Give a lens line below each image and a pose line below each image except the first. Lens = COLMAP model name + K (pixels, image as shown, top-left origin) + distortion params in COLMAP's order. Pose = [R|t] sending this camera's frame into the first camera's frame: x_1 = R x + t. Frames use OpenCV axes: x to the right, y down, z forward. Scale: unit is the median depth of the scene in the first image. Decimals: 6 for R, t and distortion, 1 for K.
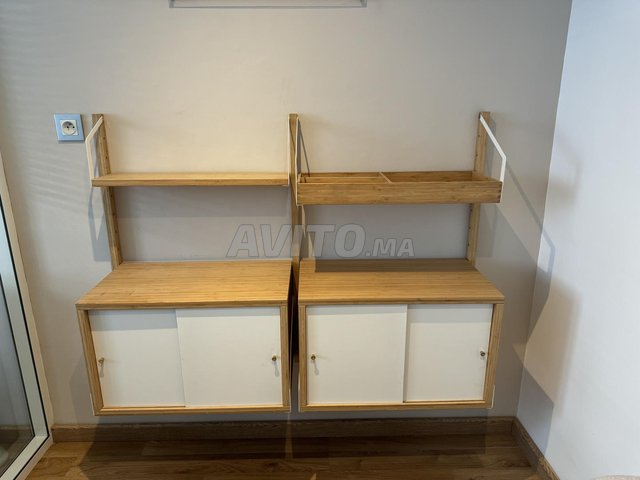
lens RADIAL K [[458.6, 0, 320.7], [0, 458.6, 235.7], [0, 0, 1]] dist [0.011394, -0.021245]
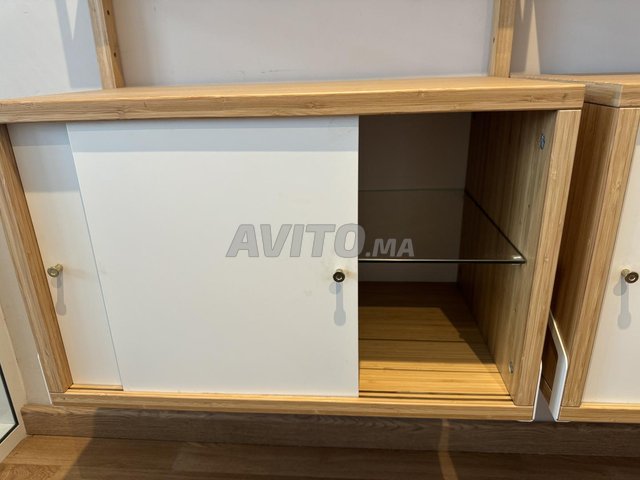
lens RADIAL K [[458.6, 0, 318.6], [0, 458.6, 242.1], [0, 0, 1]] dist [0.011394, -0.021245]
pose [[0.995265, 0.014458, -0.096118, -0.166955], [-0.007475, 0.997331, 0.072623, 0.166145], [0.096911, -0.071561, 0.992717, 0.486493]]
